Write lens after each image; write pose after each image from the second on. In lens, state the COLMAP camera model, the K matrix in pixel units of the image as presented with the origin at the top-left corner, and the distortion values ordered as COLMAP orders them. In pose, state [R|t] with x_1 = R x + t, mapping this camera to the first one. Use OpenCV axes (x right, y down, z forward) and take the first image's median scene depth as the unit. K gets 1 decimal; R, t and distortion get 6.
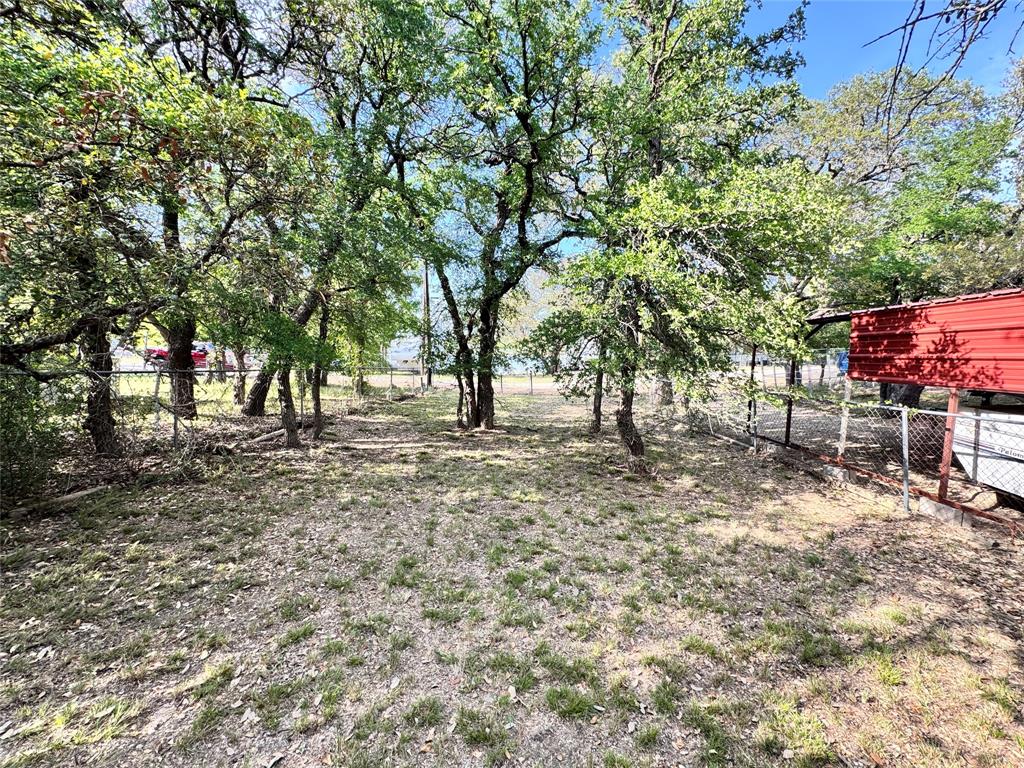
lens RADIAL K [[409.0, 0, 512.2], [0, 409.0, 383.0], [0, 0, 1]] dist [-0.002529, 0.000582]
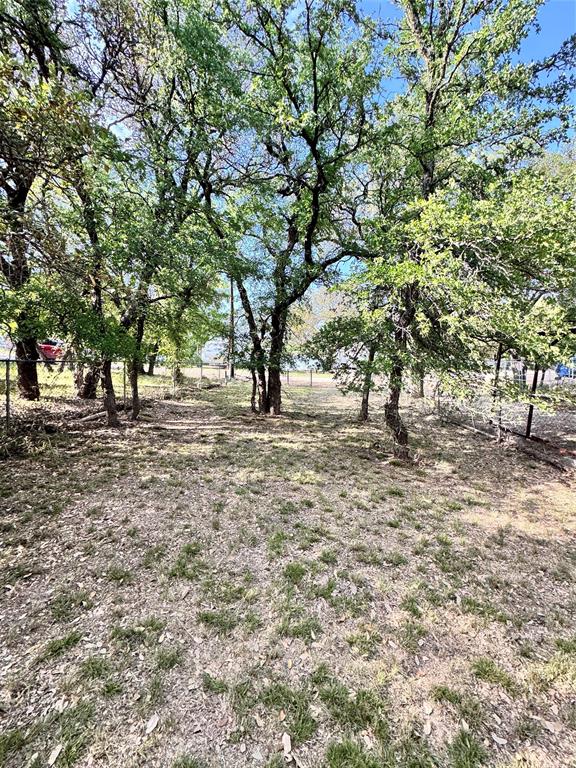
lens RADIAL K [[306.8, 0, 289.1], [0, 306.8, 383.3], [0, 0, 1]] dist [-0.002529, 0.000582]
pose [[0.999357, 0.027903, -0.022526, -0.000713], [-0.027405, 0.999379, 0.022148, -0.005556], [0.023130, -0.021517, 0.999501, 0.163368]]
